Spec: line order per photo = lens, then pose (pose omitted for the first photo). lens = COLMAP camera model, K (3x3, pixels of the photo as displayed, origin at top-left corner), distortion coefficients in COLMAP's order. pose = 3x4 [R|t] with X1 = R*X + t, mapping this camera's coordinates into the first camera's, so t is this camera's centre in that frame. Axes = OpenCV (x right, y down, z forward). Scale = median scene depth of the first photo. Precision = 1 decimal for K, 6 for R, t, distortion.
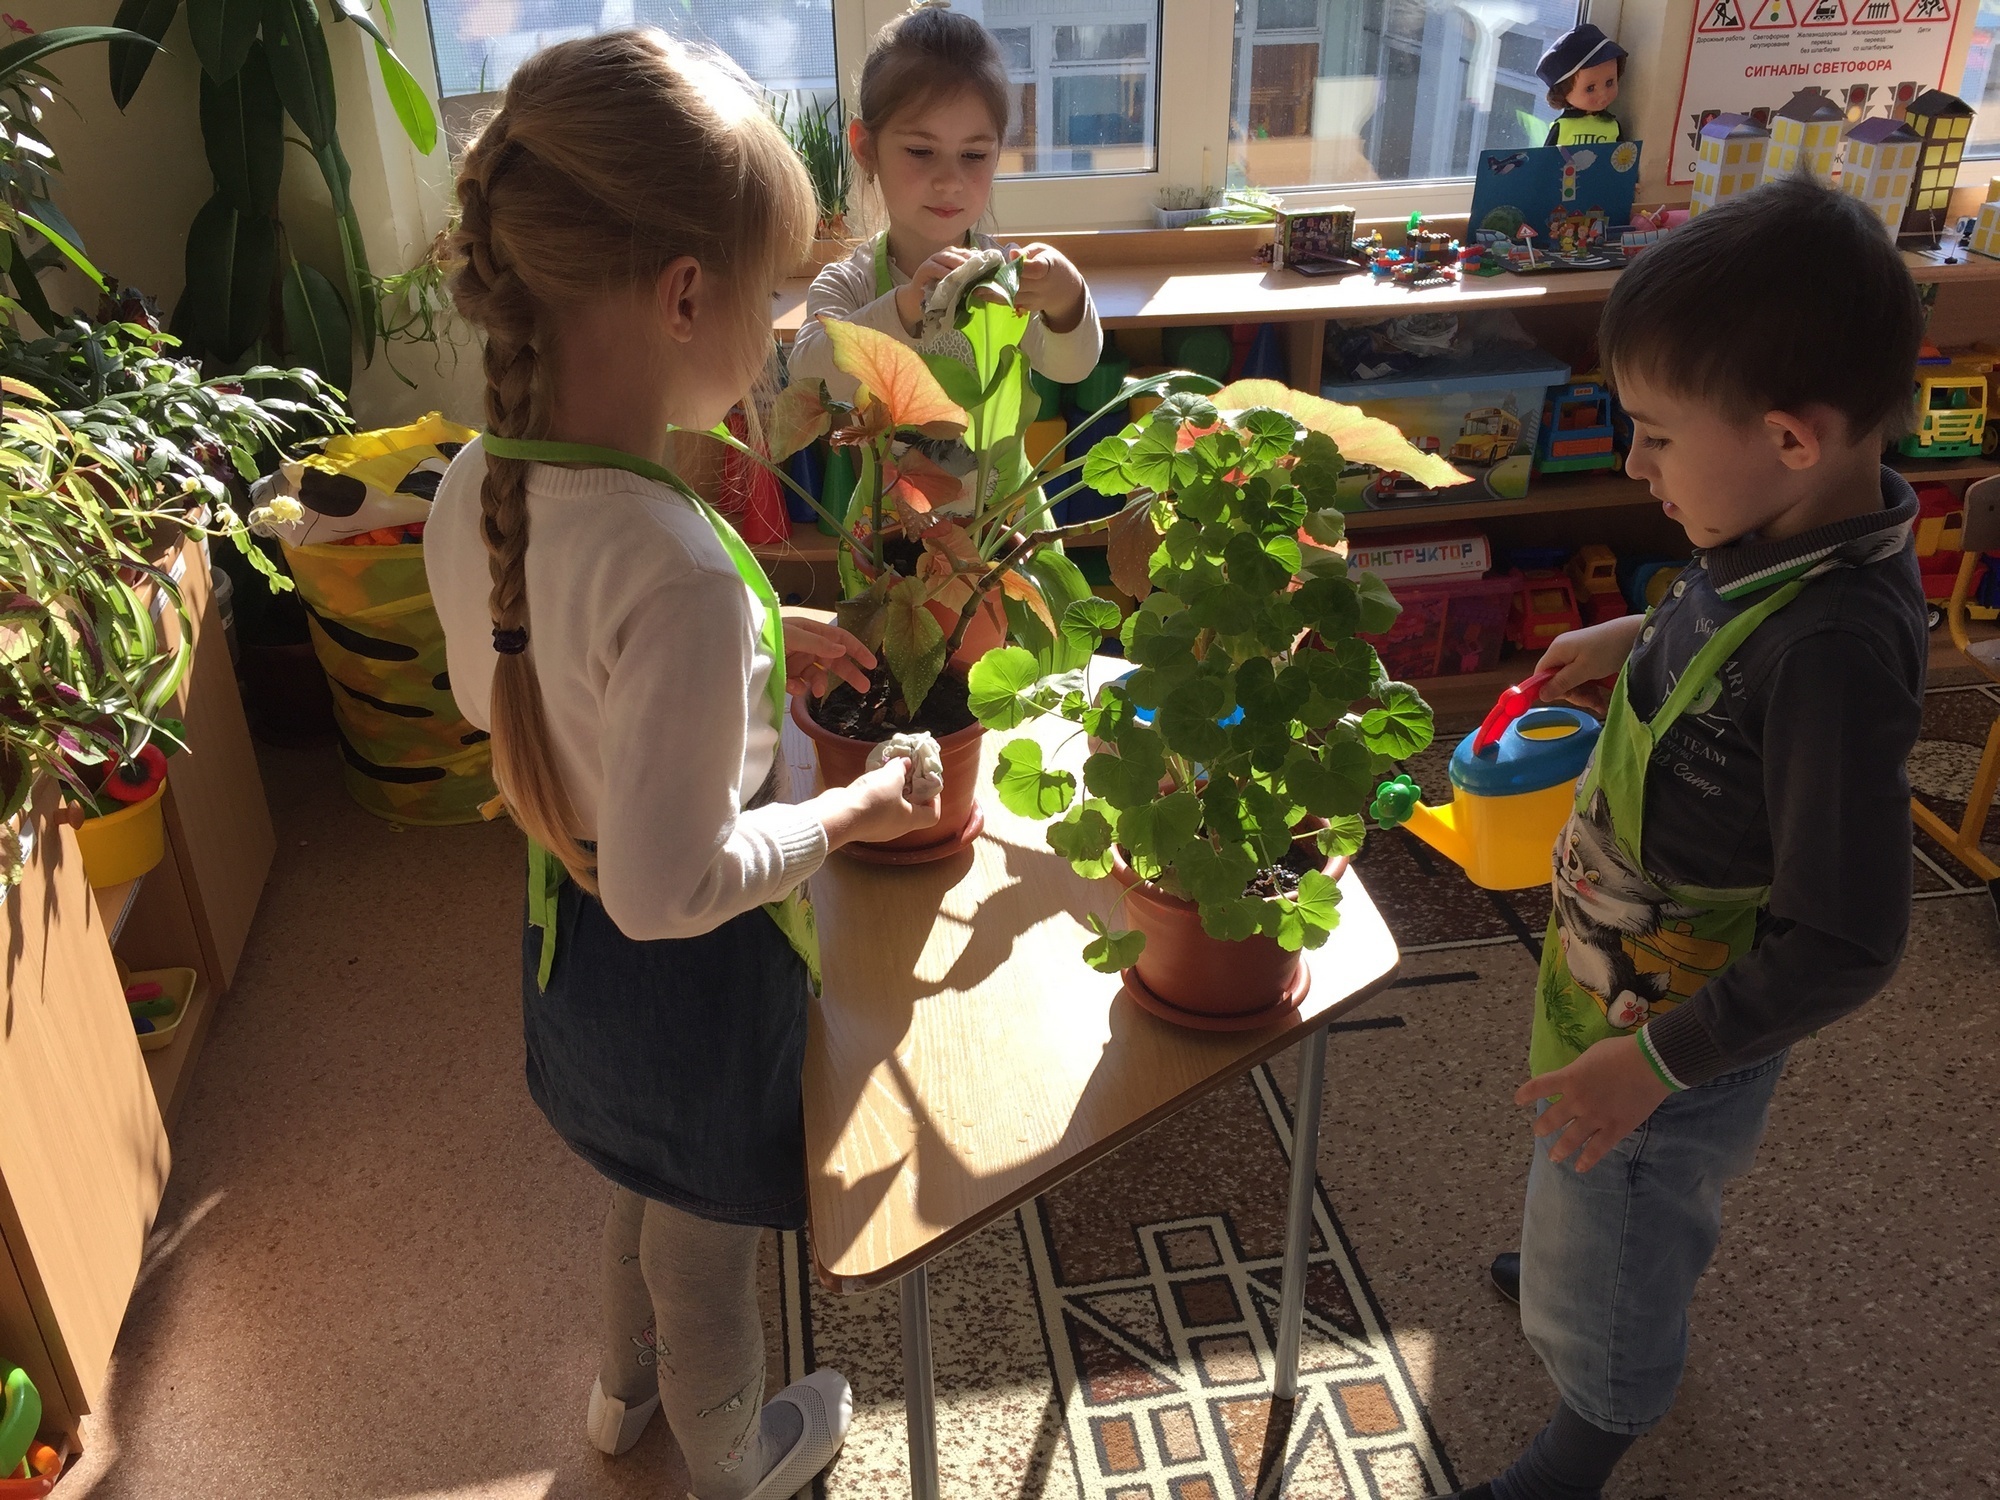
lens RADIAL K [[1733.4, 0, 1000.0], [0, 1733.4, 750.0], [0, 0, 1]] dist [0.068899, -0.085904]
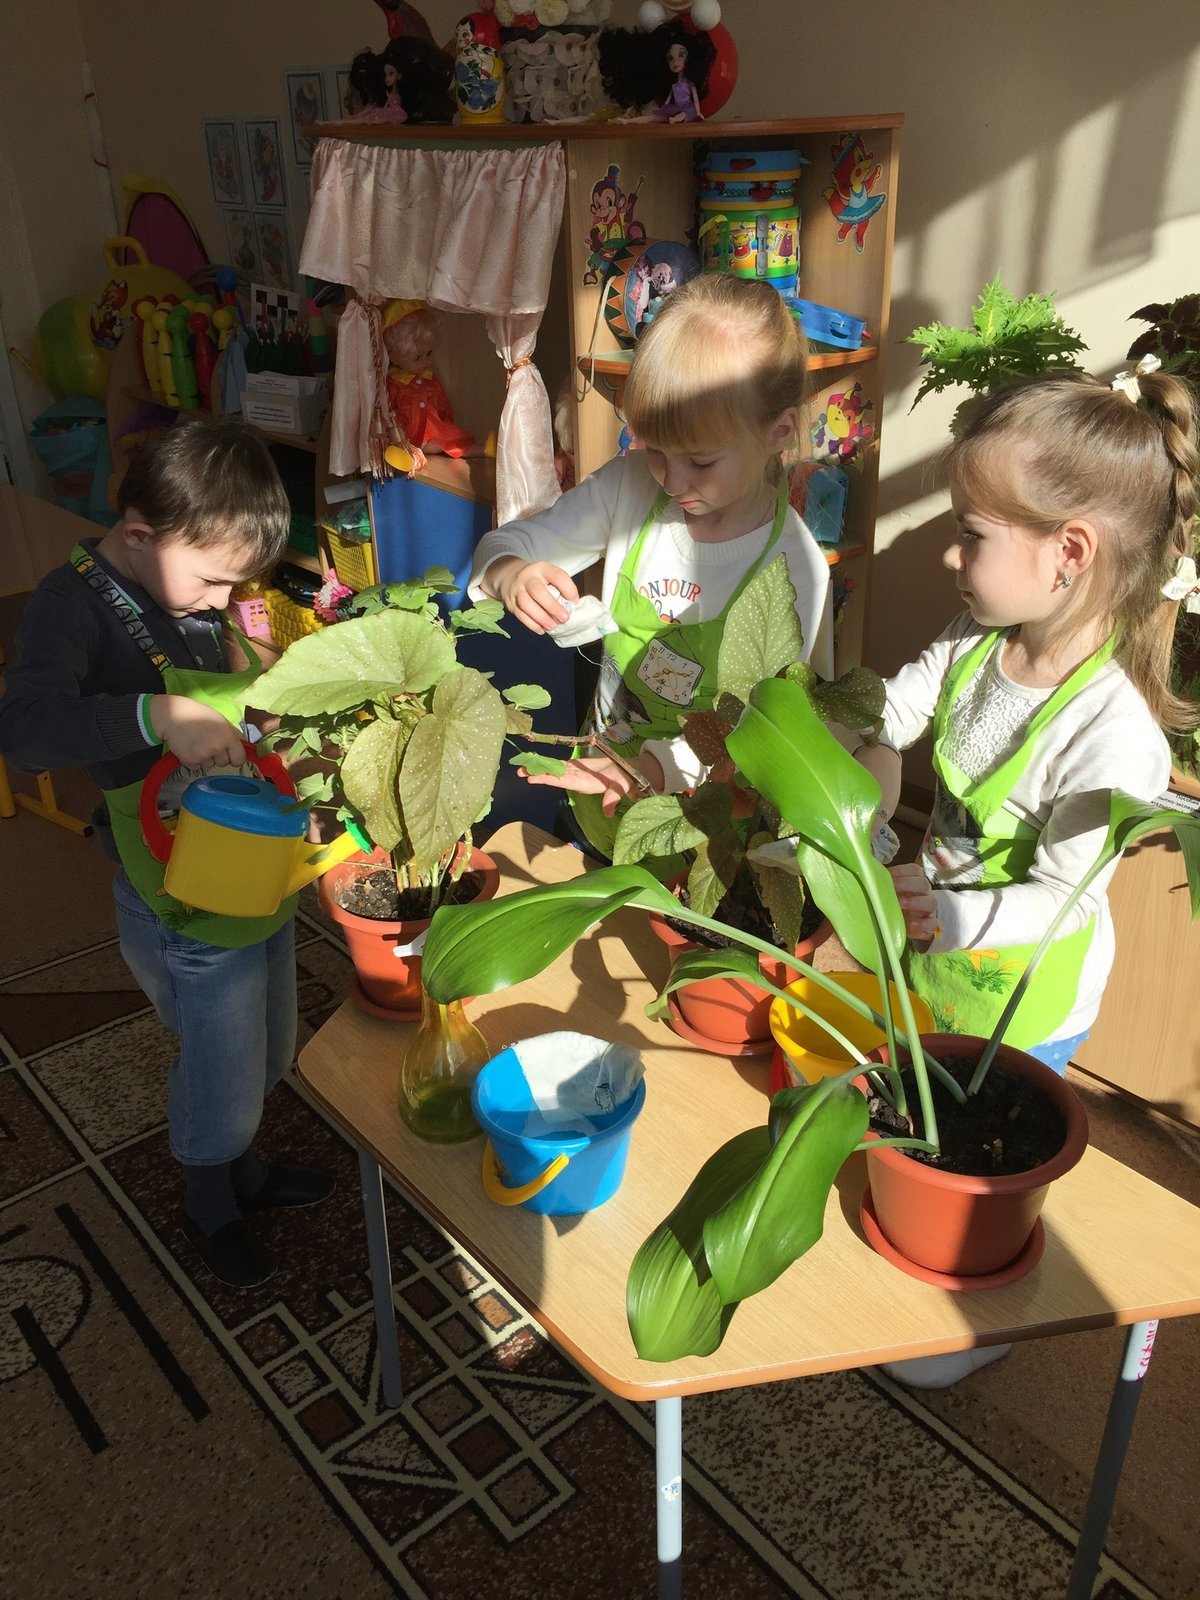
lens RADIAL K [[1386.7, 0, 600.0], [0, 1386.7, 800.0], [0, 0, 1]] dist [0.068899, -0.085904]
pose [[-0.860352, 0.245521, -0.446670, 0.349068], [-0.223875, 0.605252, 0.763904, -0.633359], [0.457903, 0.757225, -0.465764, 1.119259]]
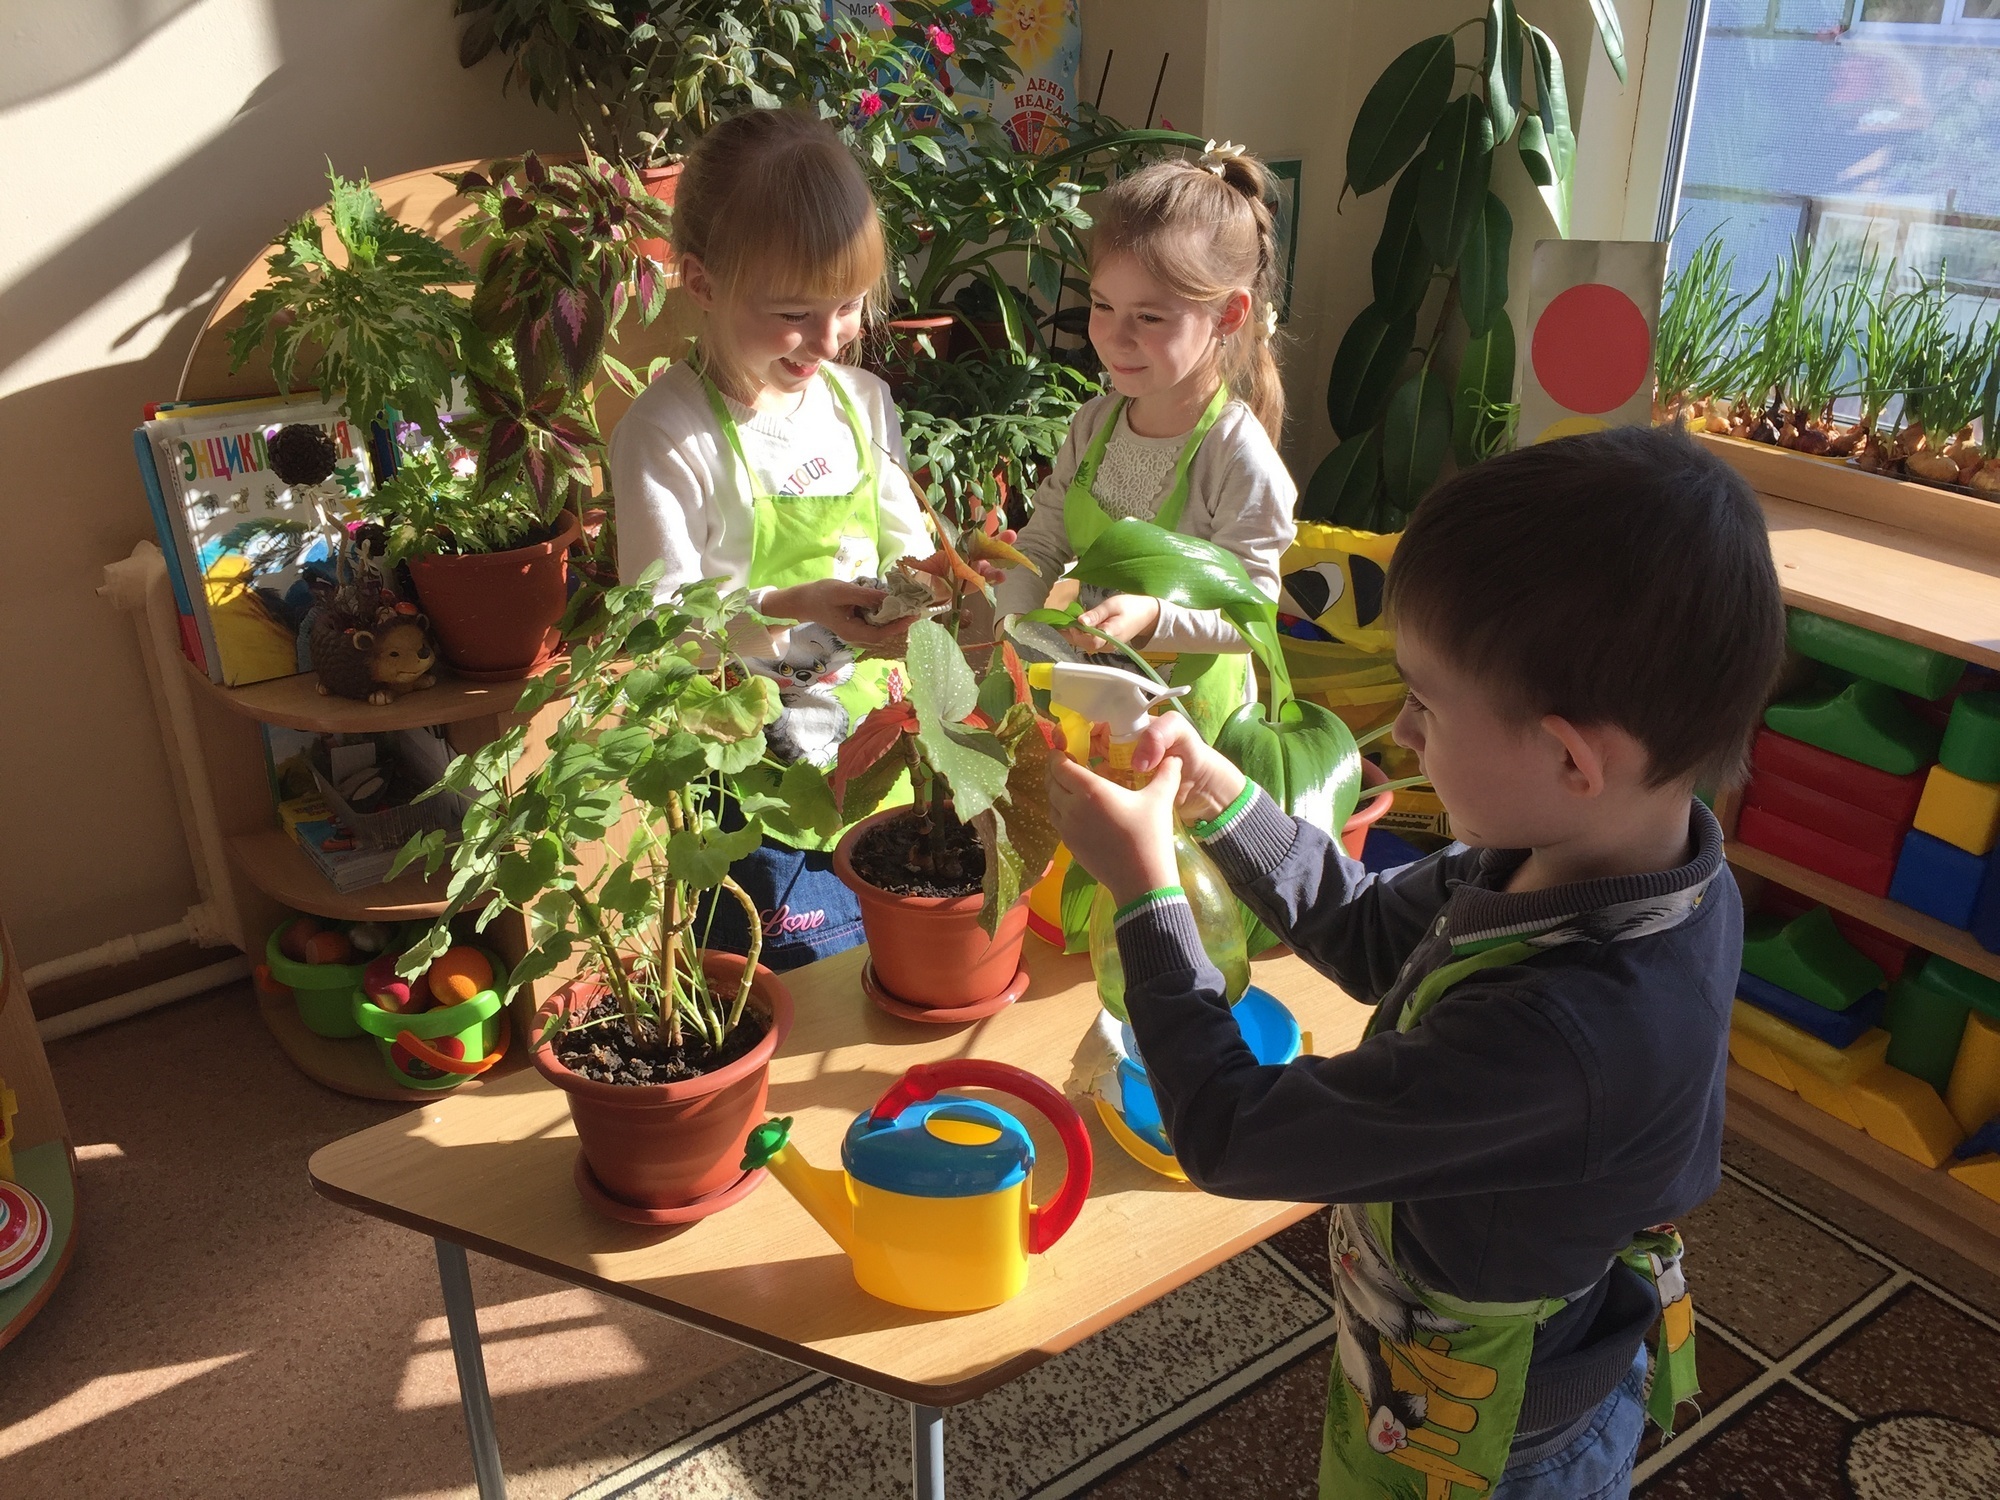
lens RADIAL K [[1733.4, 0, 1000.0], [0, 1733.4, 750.0], [0, 0, 1]] dist [0.068899, -0.085904]
pose [[0.440440, 0.384377, -0.811336, 0.599164], [-0.429316, 0.883861, 0.185679, -0.227729], [0.788480, 0.266539, 0.554307, 0.393774]]
